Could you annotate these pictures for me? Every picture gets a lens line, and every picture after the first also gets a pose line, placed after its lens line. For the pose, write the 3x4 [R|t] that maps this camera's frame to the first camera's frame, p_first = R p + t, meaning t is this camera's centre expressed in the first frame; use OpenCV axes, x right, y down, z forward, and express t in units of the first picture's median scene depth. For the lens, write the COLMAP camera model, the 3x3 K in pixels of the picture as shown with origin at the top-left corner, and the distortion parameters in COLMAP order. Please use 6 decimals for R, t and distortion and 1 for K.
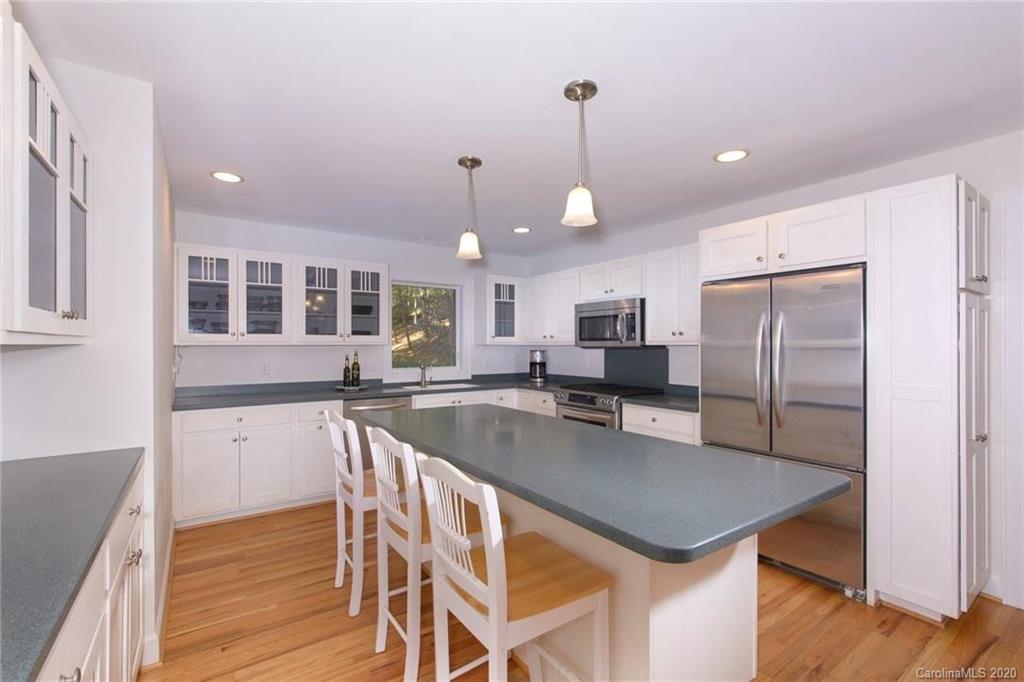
lens RADIAL K [[466.2, 0, 509.7], [0, 466.2, 344.0], [0, 0, 1]] dist [-0.018555, 0.000519]
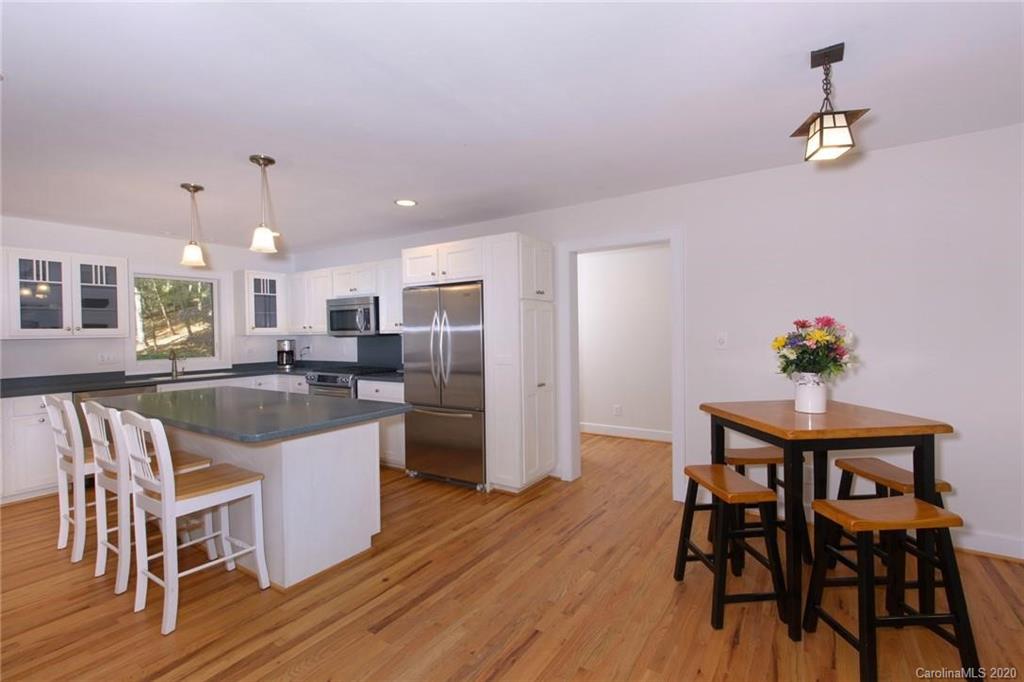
lens RADIAL K [[466.2, 0, 532.5], [0, 466.2, 335.8], [0, 0, 1]] dist [-0.018555, 0.000519]
pose [[0.912863, -0.018391, 0.407852, 0.152897], [0.014771, 0.999819, 0.012022, -0.000790], [-0.407999, -0.004950, 0.912969, -0.317698]]
